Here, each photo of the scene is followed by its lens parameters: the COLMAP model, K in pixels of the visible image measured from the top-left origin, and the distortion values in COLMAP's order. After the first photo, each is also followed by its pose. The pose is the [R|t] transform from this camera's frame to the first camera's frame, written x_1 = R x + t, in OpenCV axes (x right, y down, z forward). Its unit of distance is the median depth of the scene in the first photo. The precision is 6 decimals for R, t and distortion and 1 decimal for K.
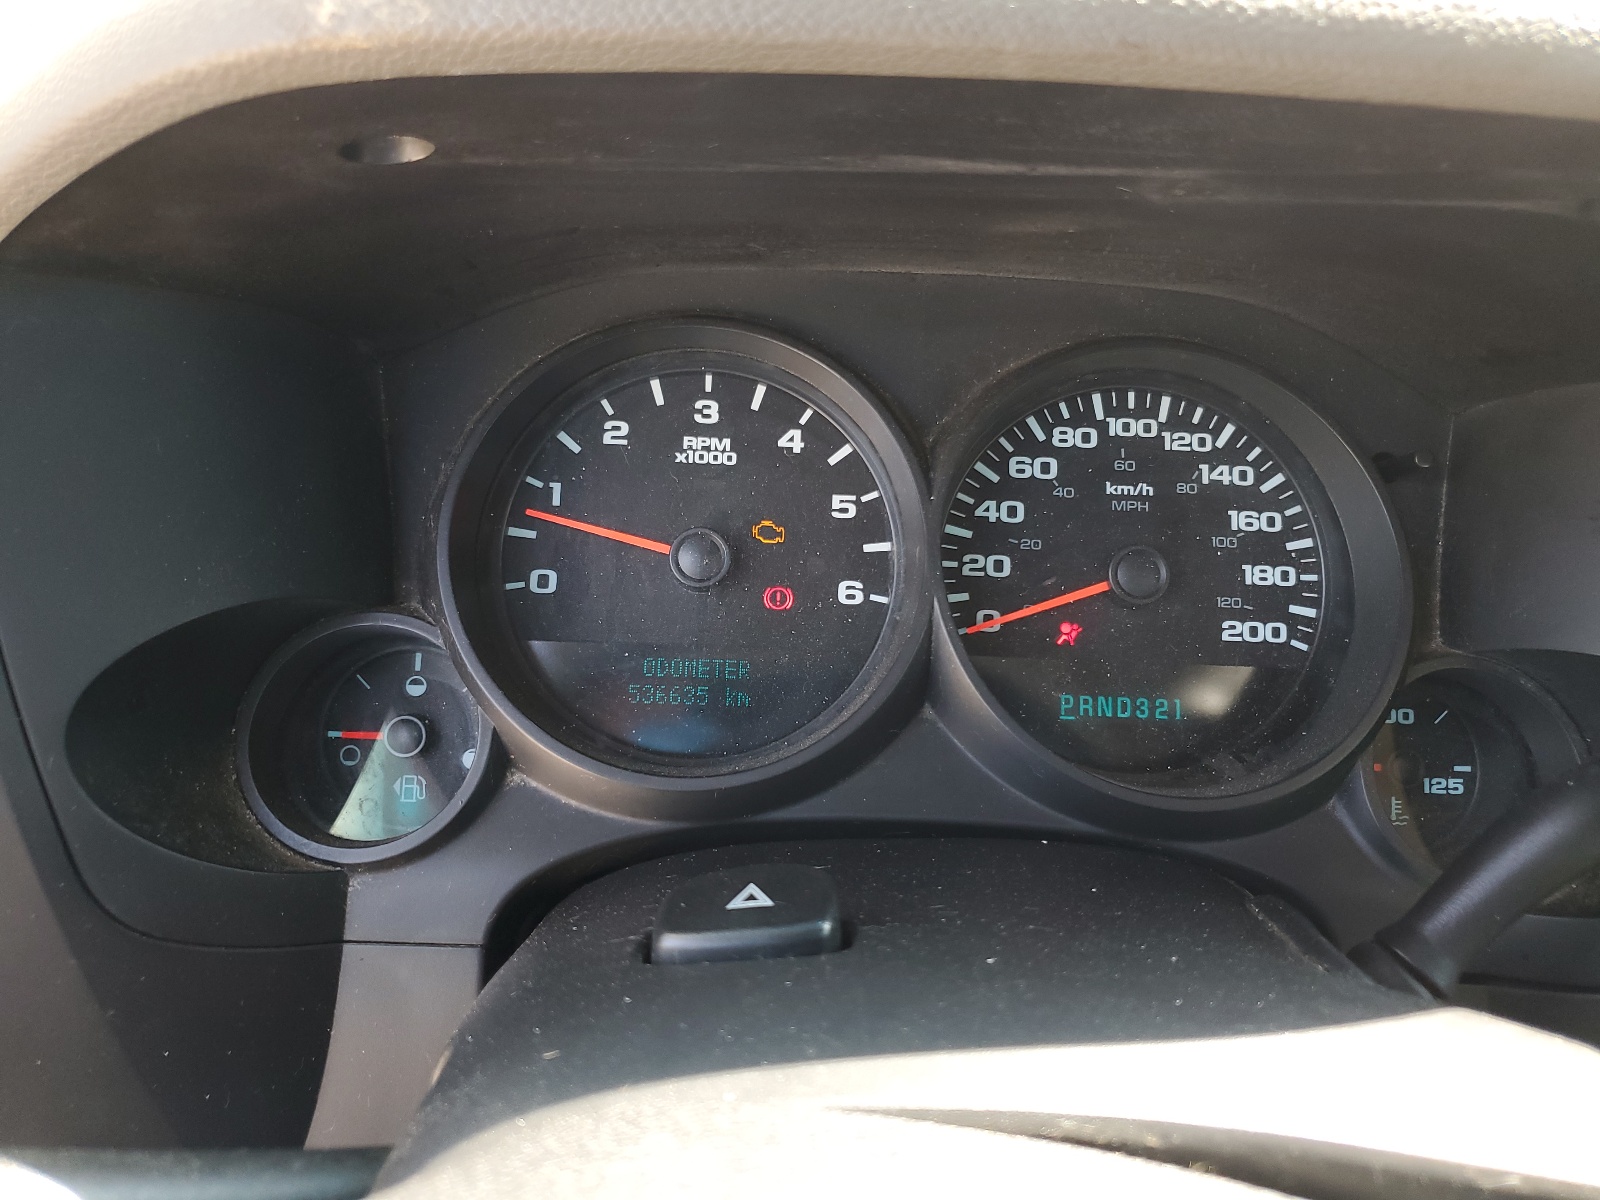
lens RADIAL K [[1226.7, 0, 799.4], [0, 1226.7, 599.4], [0, 0, 1]] dist [-0.012590, 0.000676]
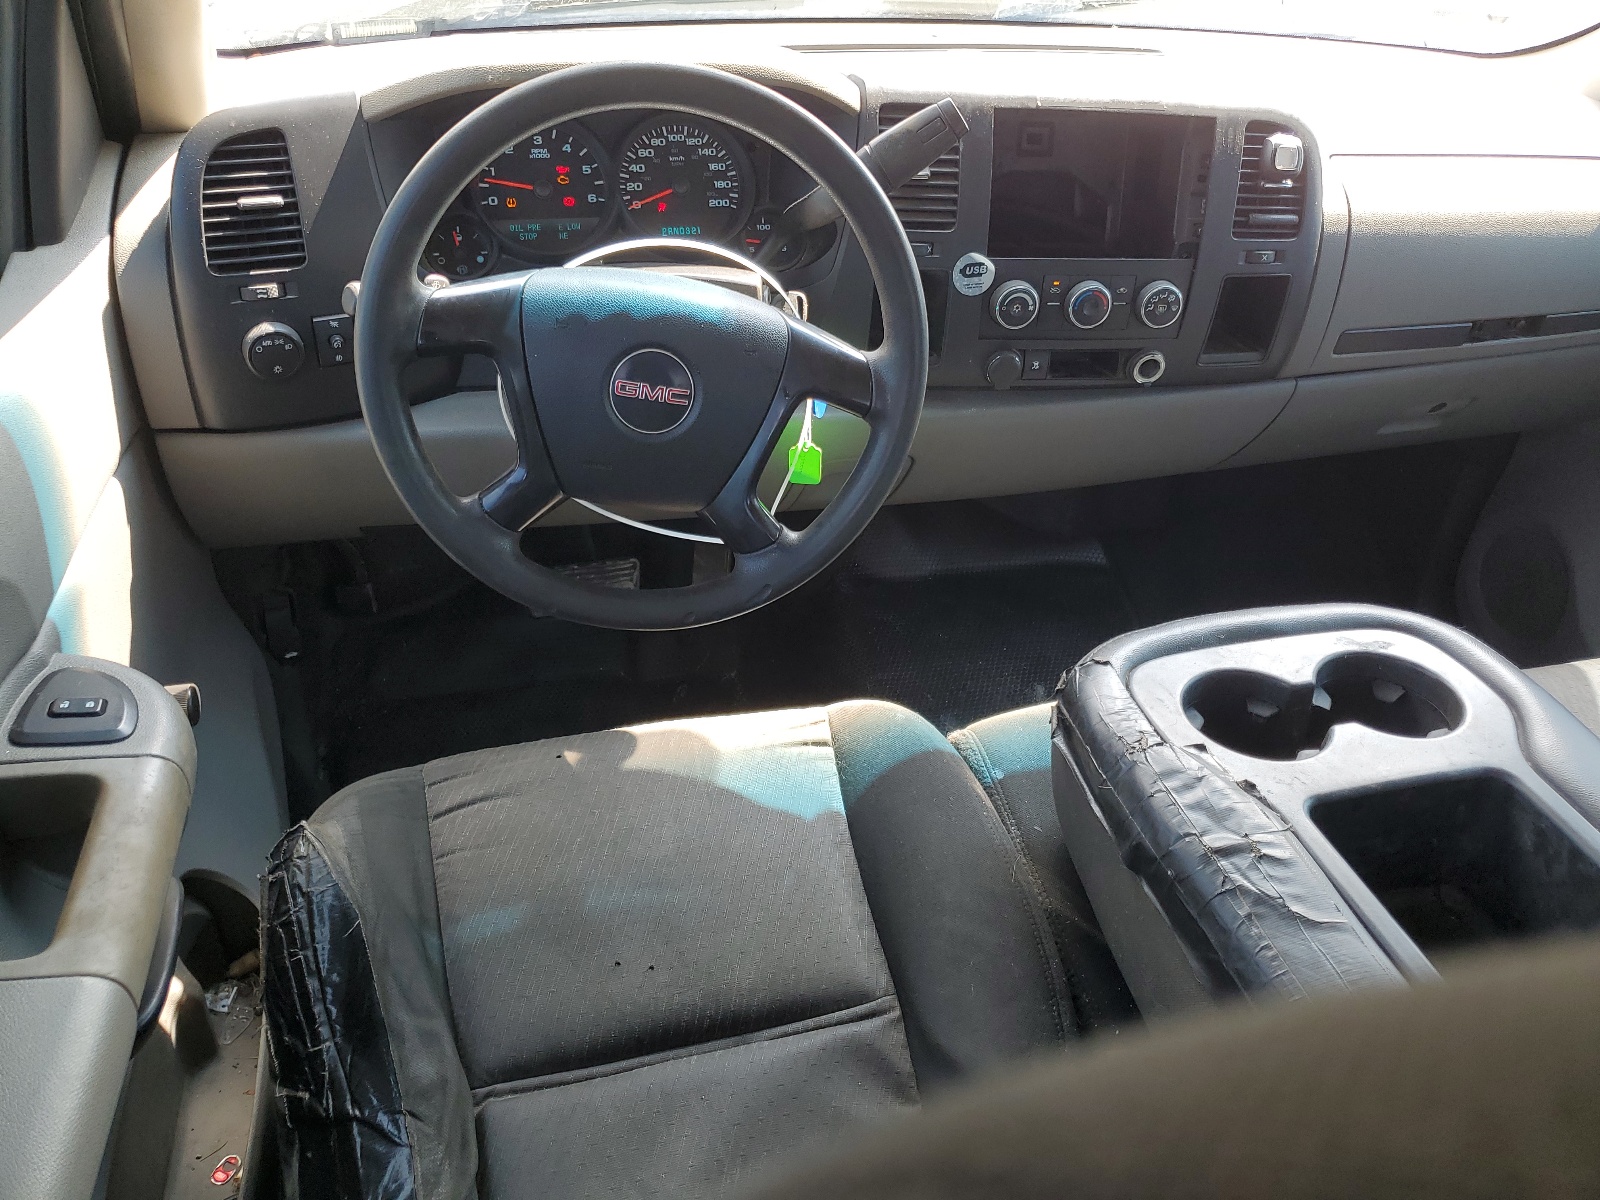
lens RADIAL K [[1226.7, 0, 807.3], [0, 1226.7, 588.7], [0, 0, 1]] dist [-0.012590, 0.000676]
pose [[0.983968, -0.109190, 0.141011, 0.033937], [0.060951, 0.948946, 0.309492, 0.006189], [-0.167605, -0.295936, 0.940388, -2.351360]]
